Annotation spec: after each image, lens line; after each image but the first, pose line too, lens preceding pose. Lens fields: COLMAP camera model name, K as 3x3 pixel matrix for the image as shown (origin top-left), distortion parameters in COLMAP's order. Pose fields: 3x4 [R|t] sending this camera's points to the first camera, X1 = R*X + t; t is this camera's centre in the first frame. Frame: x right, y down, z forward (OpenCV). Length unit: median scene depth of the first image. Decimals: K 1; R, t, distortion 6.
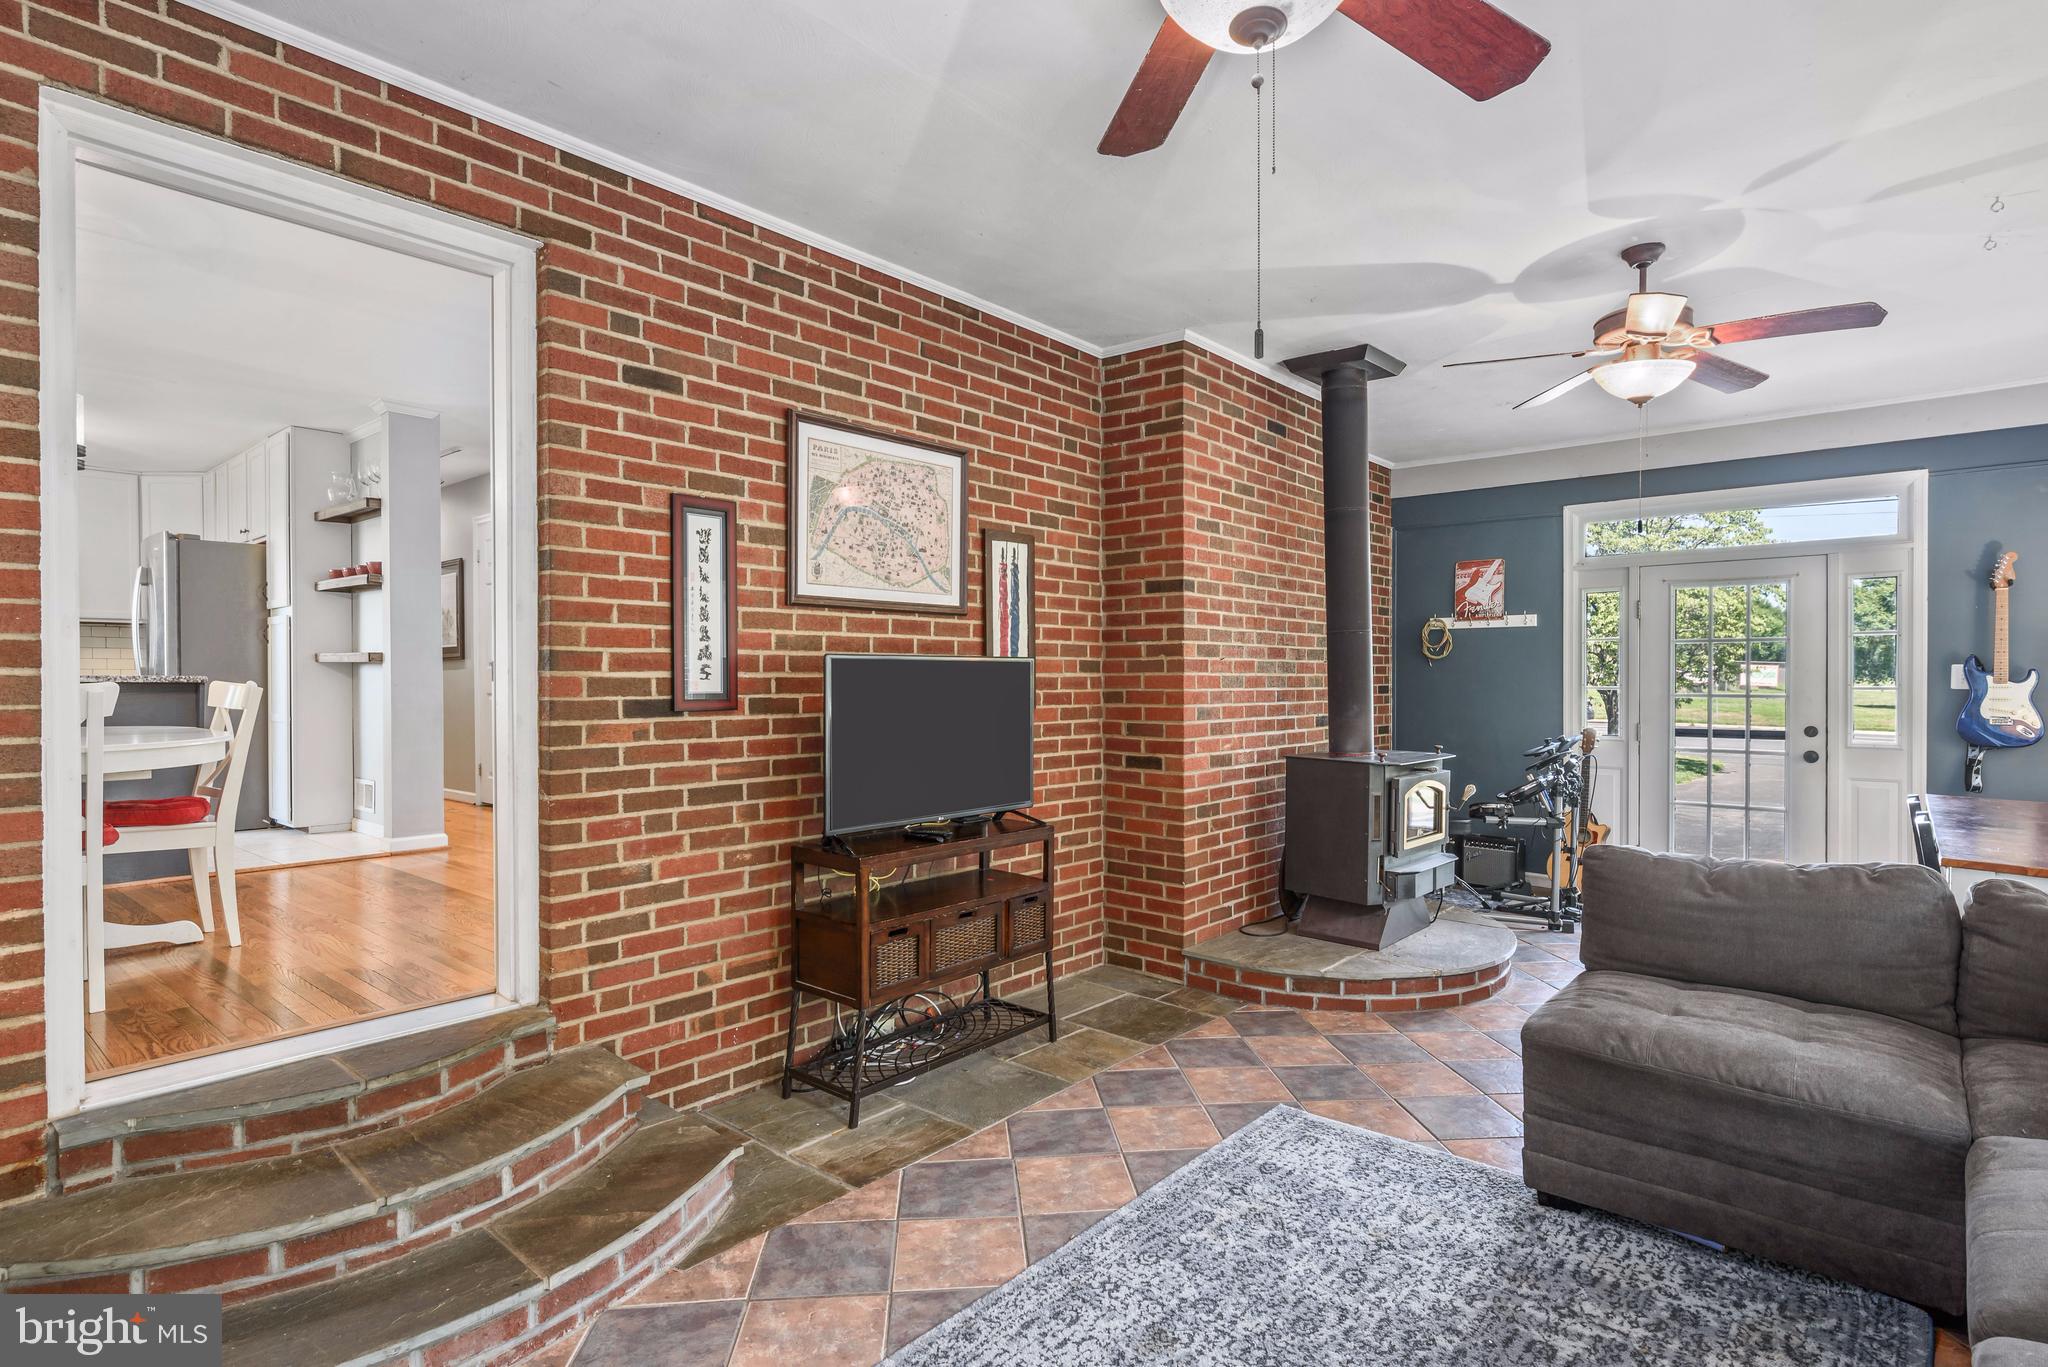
lens RADIAL K [[1033.6, 0, 1024.7], [0, 1033.6, 686.3], [0, 0, 1]] dist [-0.004769, -0.000699]
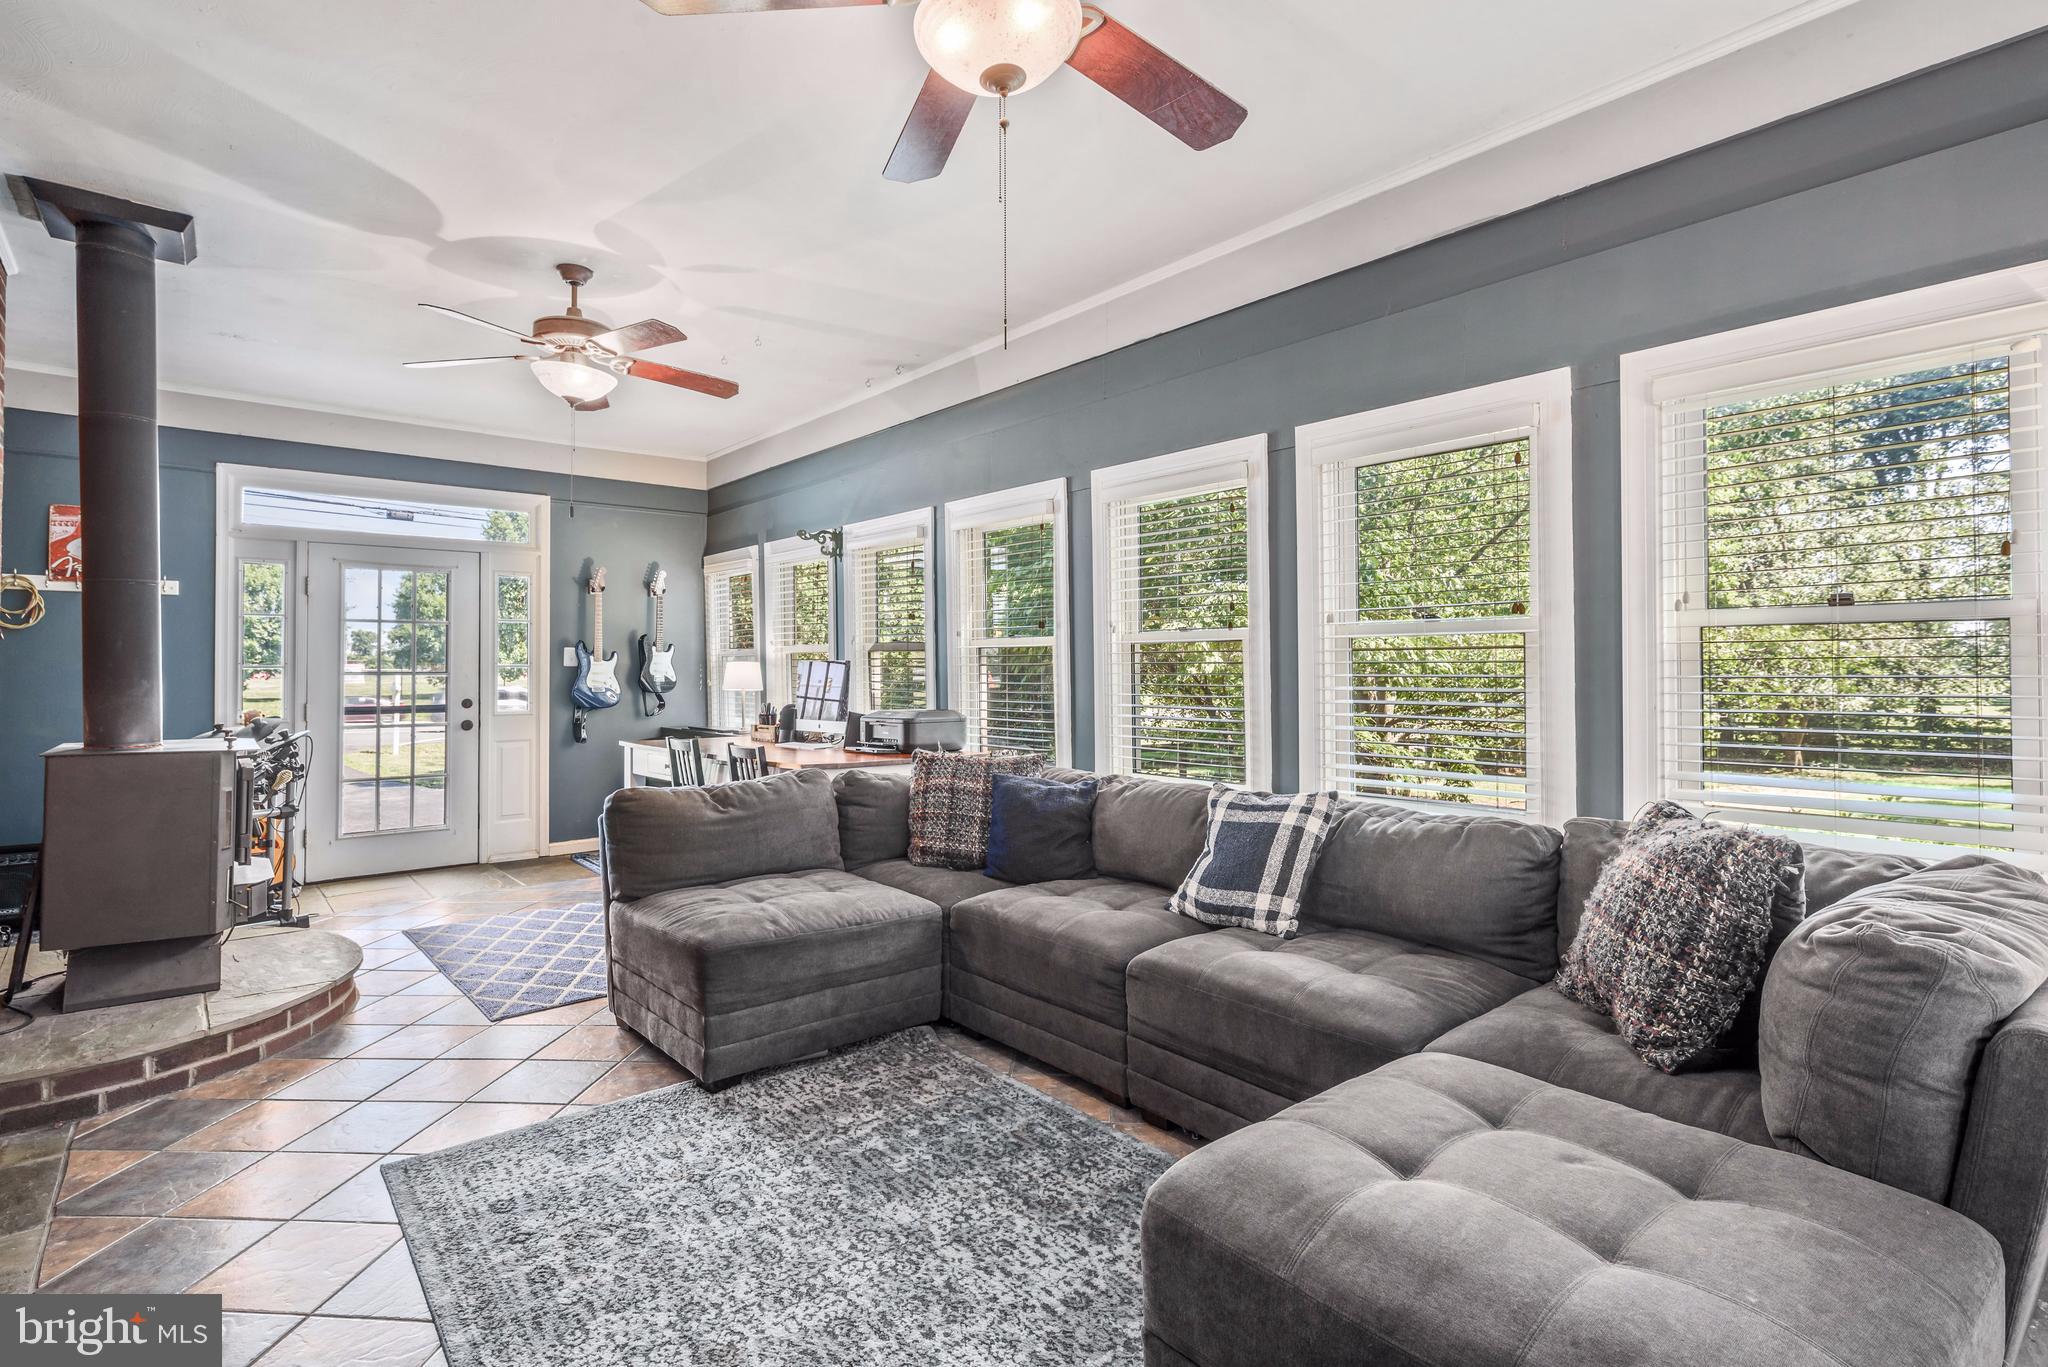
lens RADIAL K [[988.3, 0, 1021.4], [0, 988.3, 653.5], [0, 0, 1]] dist [-0.000284, 0.000207]
pose [[0.158075, 0.016971, 0.987281, -0.333734], [0.011338, 0.999755, -0.019000, 0.022498], [-0.987362, 0.014197, 0.157844, 0.295300]]
